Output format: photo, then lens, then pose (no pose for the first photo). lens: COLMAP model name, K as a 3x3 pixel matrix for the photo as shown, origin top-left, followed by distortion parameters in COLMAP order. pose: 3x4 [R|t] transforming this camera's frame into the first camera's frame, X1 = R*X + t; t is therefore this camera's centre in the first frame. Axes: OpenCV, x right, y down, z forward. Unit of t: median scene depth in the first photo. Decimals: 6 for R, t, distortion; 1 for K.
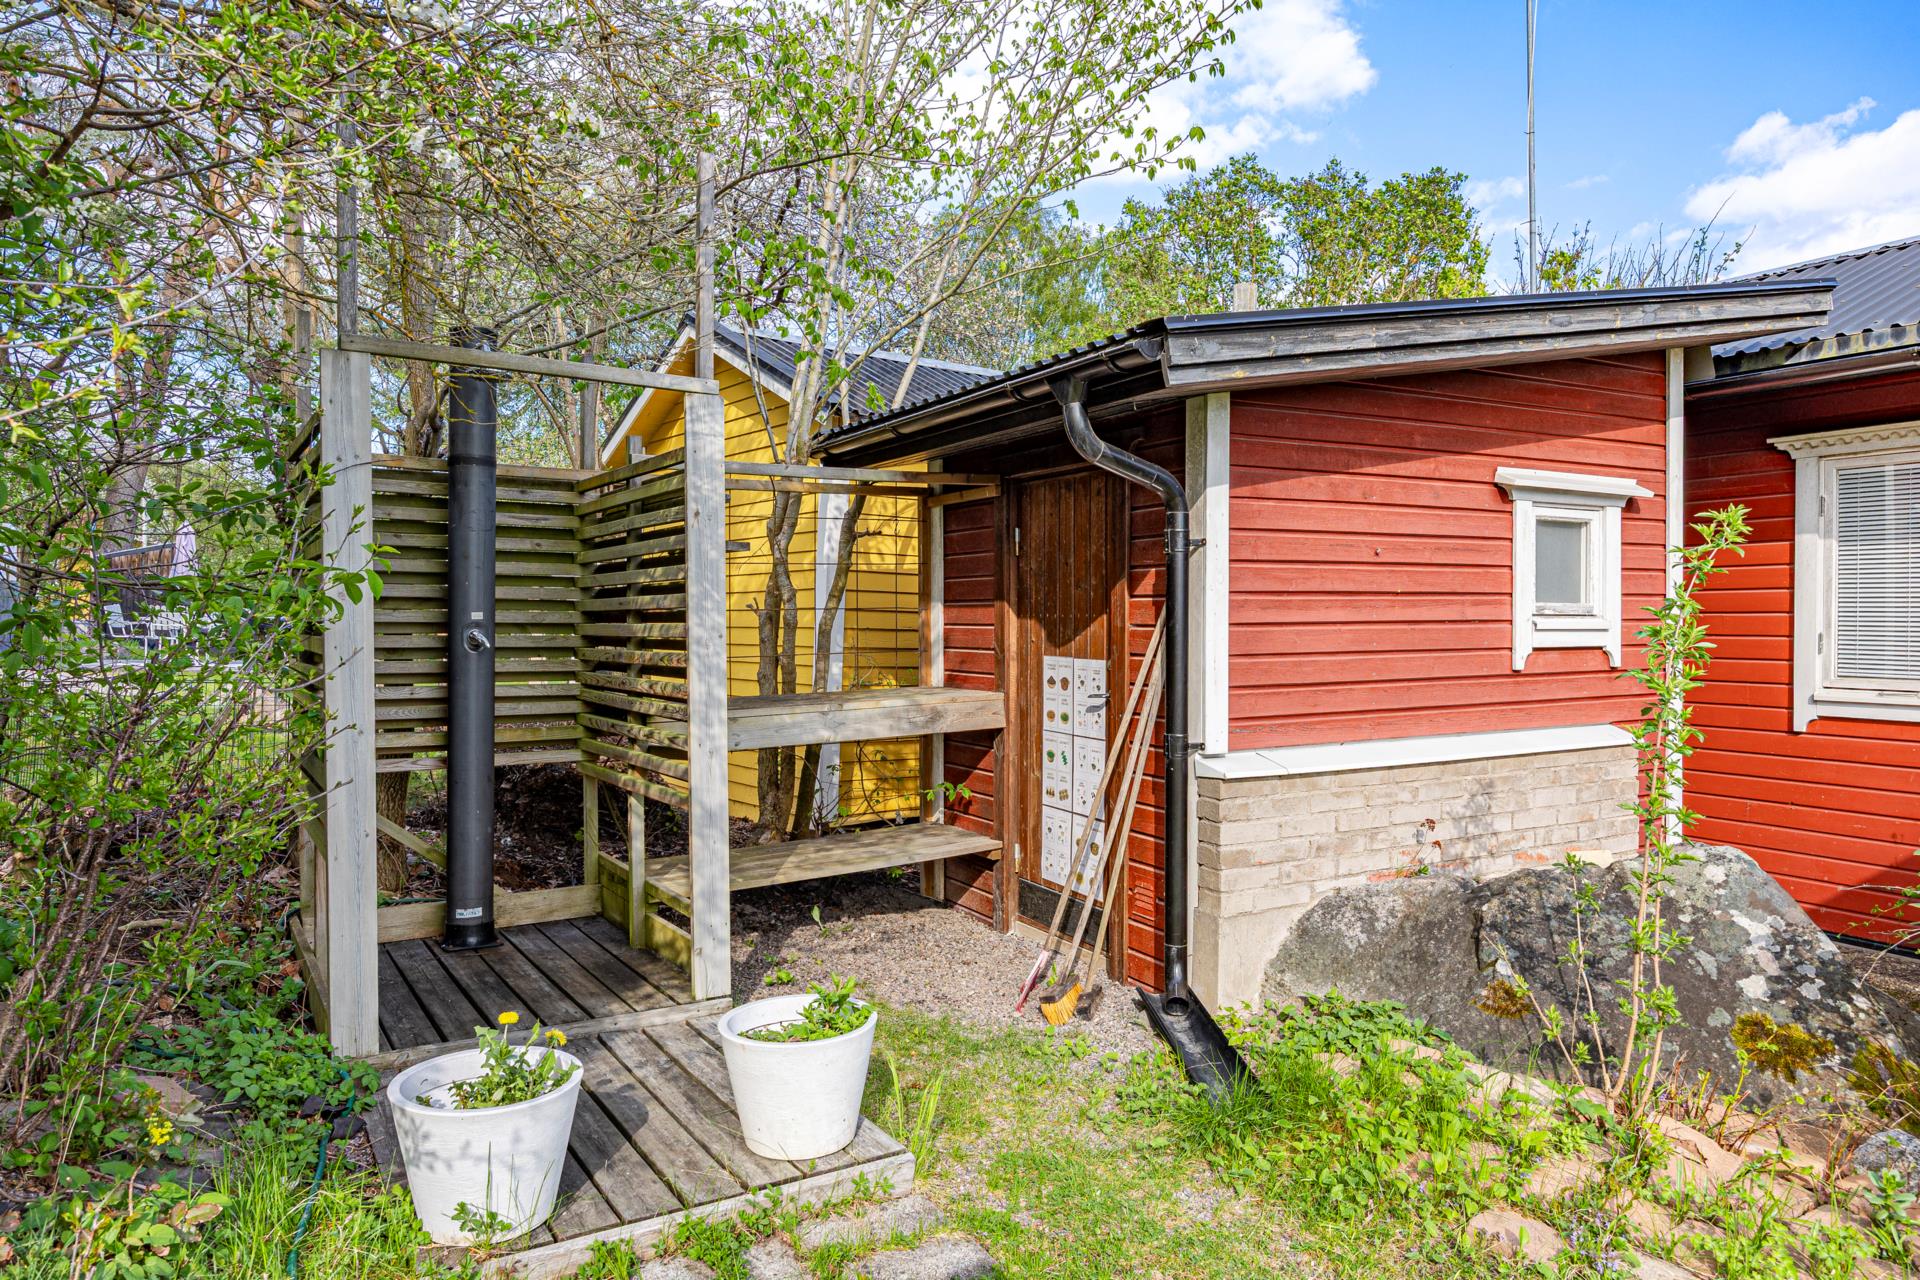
lens RADIAL K [[1313.6, 0, 959.3], [0, 1313.6, 638.7], [0, 0, 1]] dist [0.002991, 0.000388]
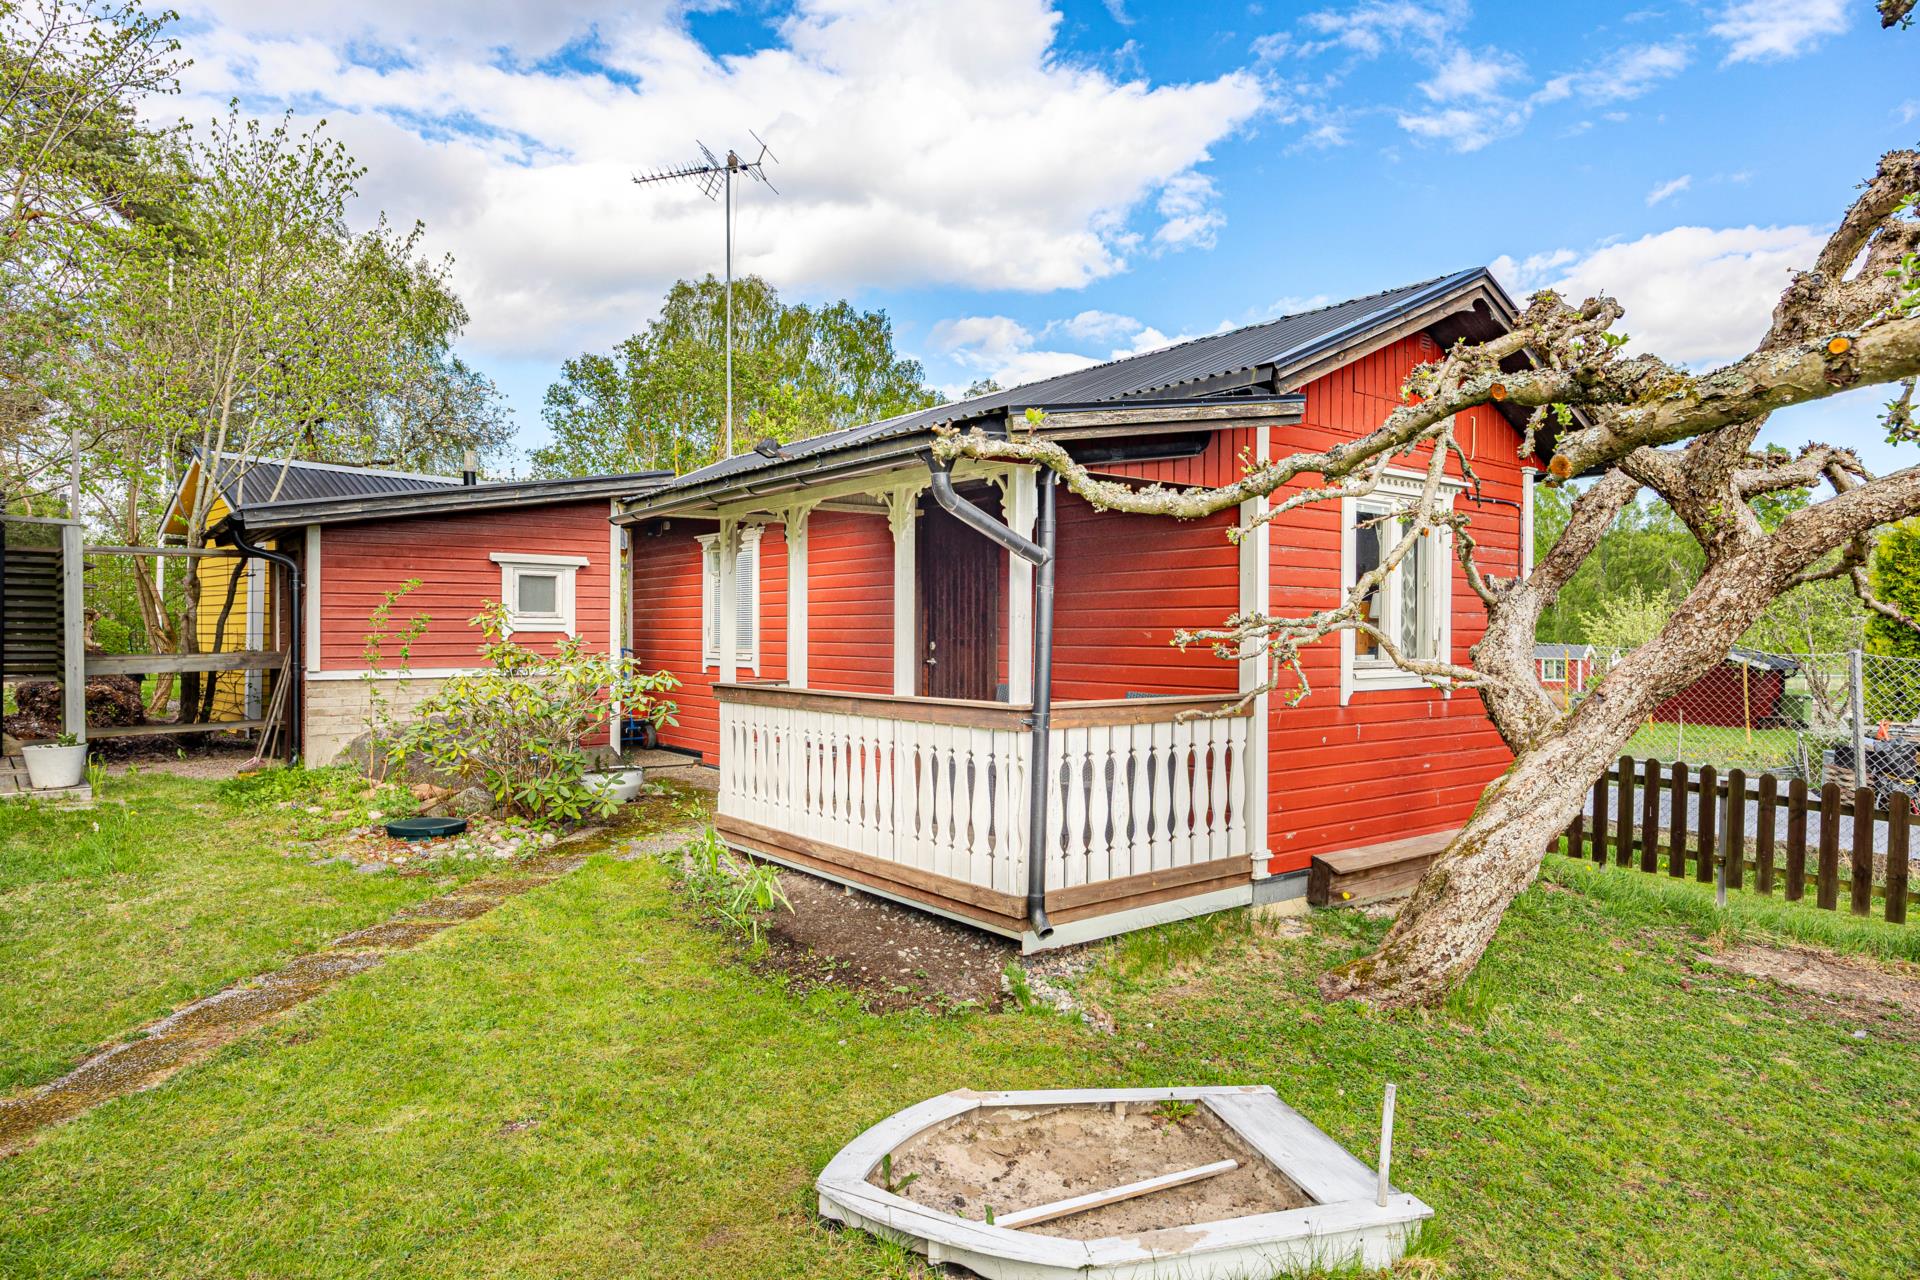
lens RADIAL K [[1178.6, 0, 957.6], [0, 1178.6, 643.3], [0, 0, 1]] dist [-0.004112, 0.002646]
pose [[0.988737, 0.004738, 0.149589, 0.888592], [-0.005086, 0.999985, 0.001942, 0.019576], [-0.149578, -0.002681, 0.988746, -1.150087]]
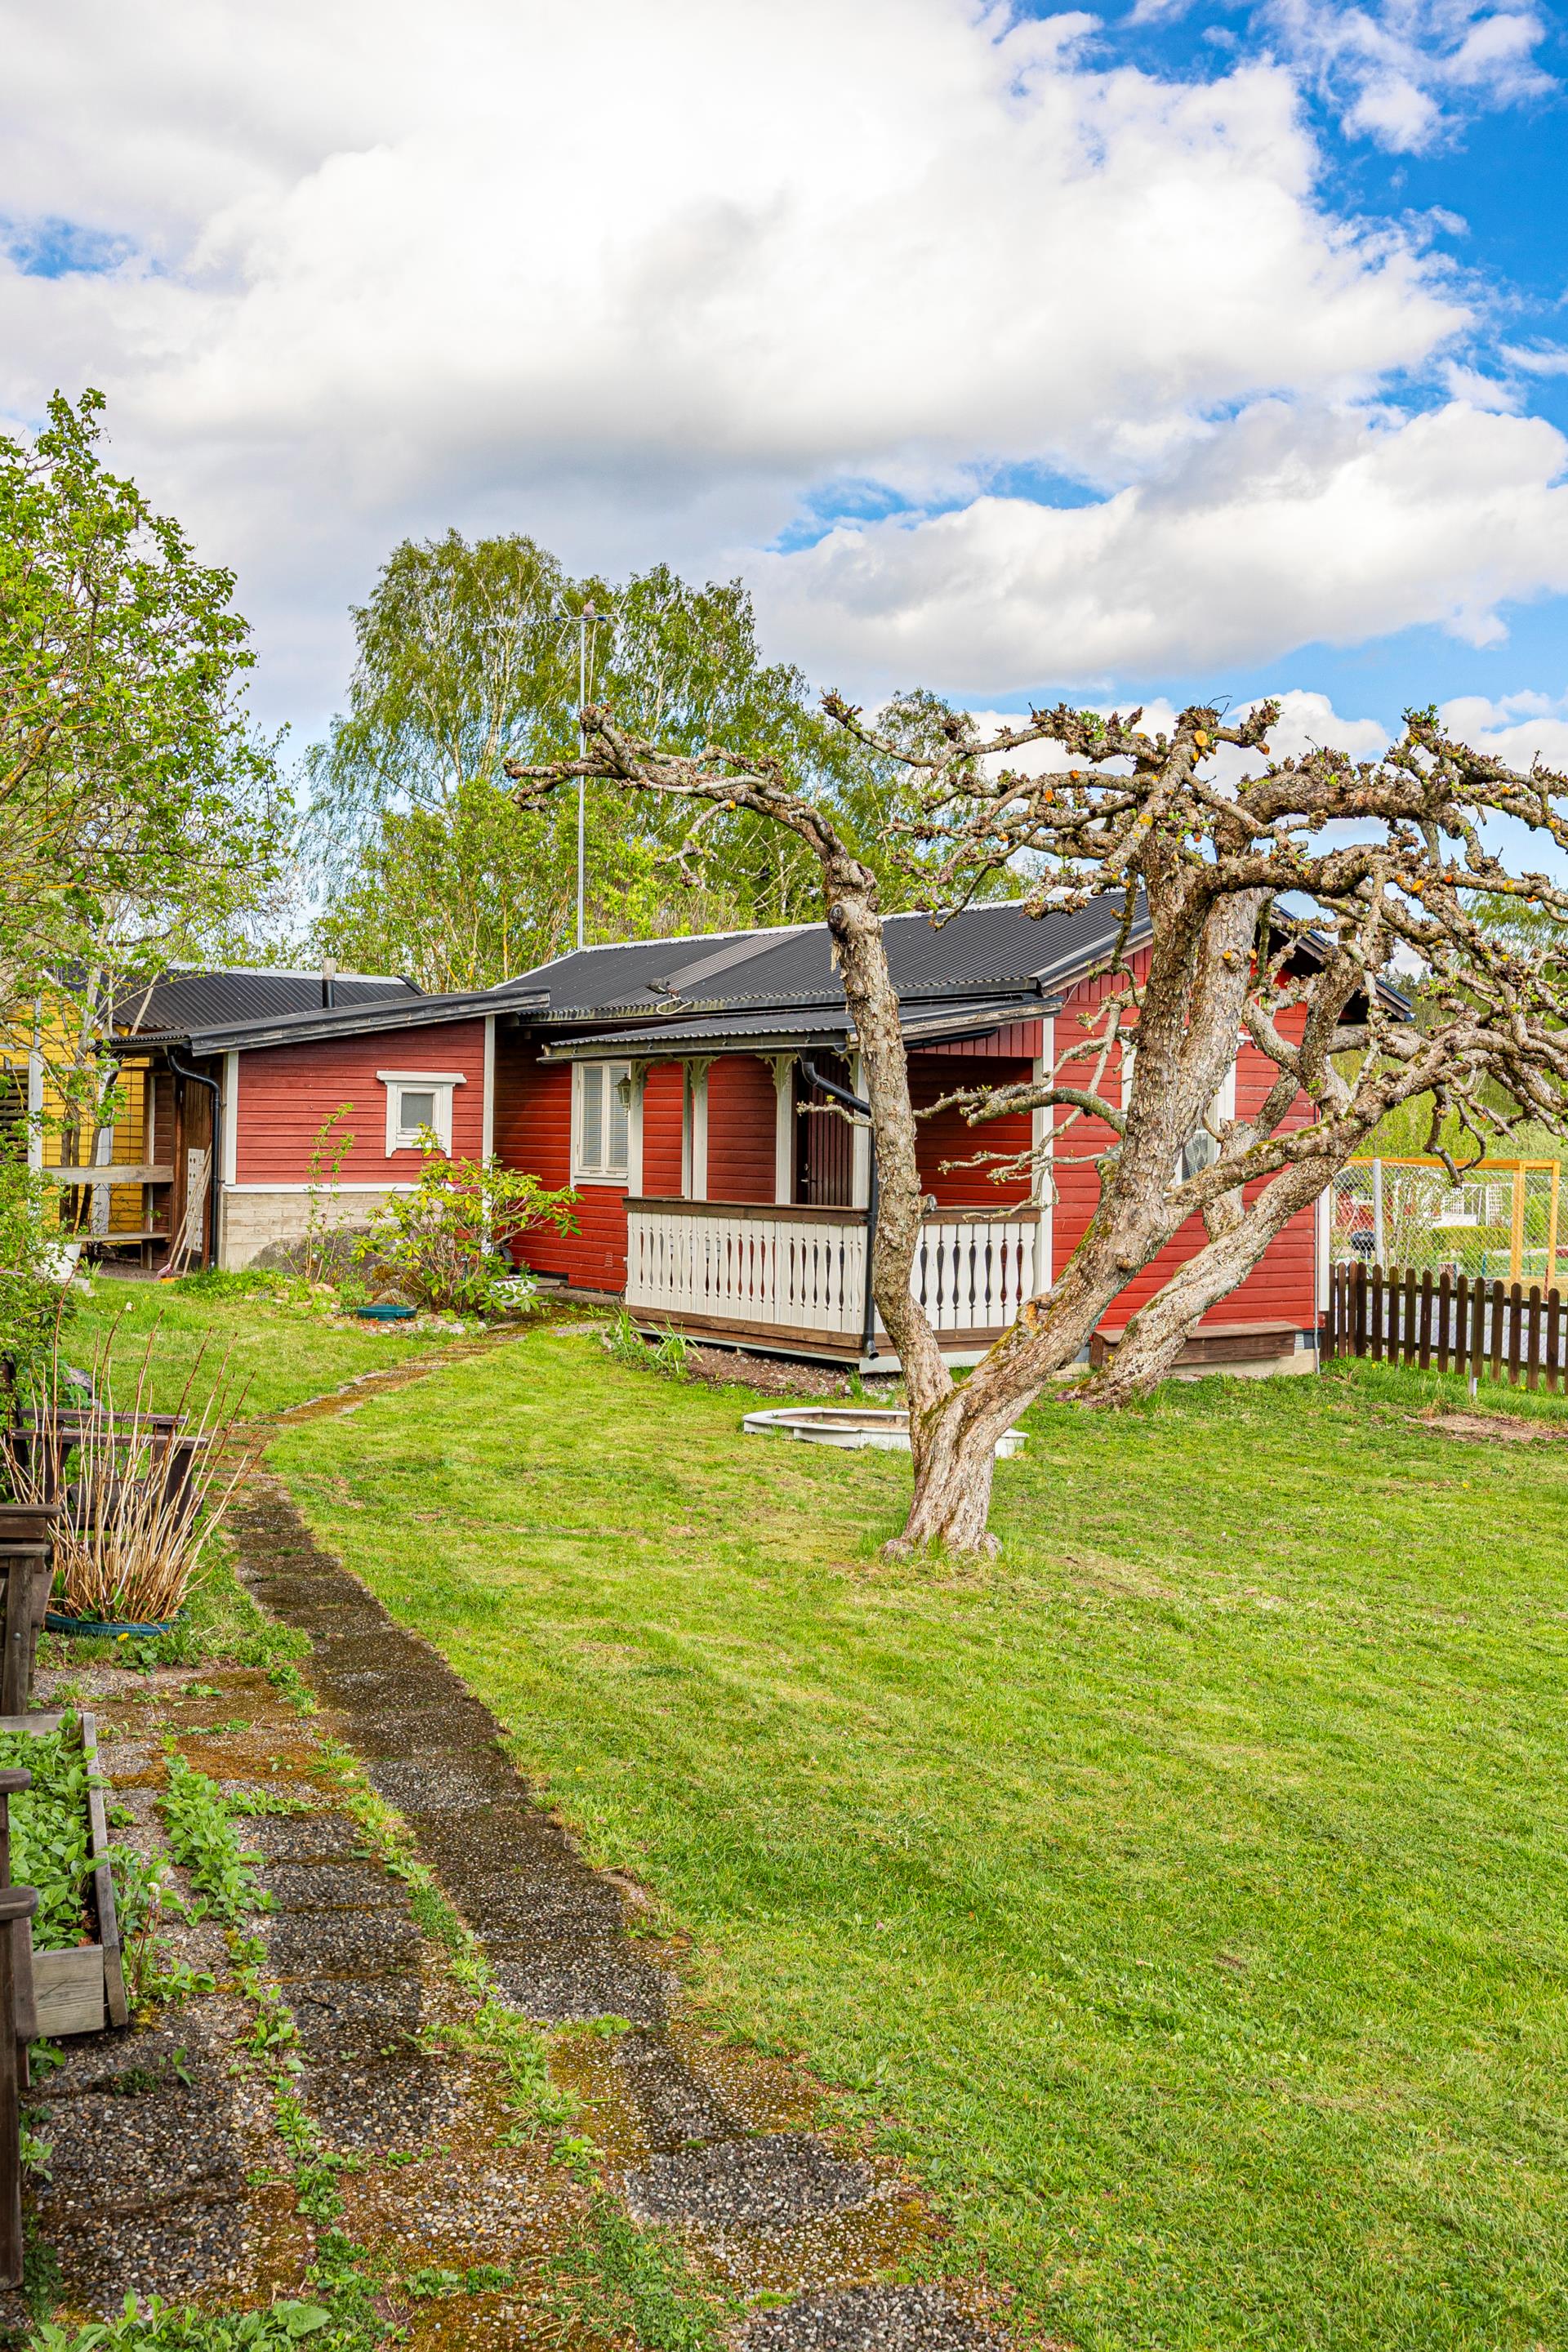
lens RADIAL K [[2241.4, 0, 782.5], [0, 2241.4, 1168.9], [0, 0, 1]] dist [-0.059996, 0.000000]
pose [[0.993654, 0.013741, 0.111640, 0.668793], [-0.014764, 0.999856, 0.008338, 0.000510], [-0.111509, -0.009933, 0.993714, -3.029568]]
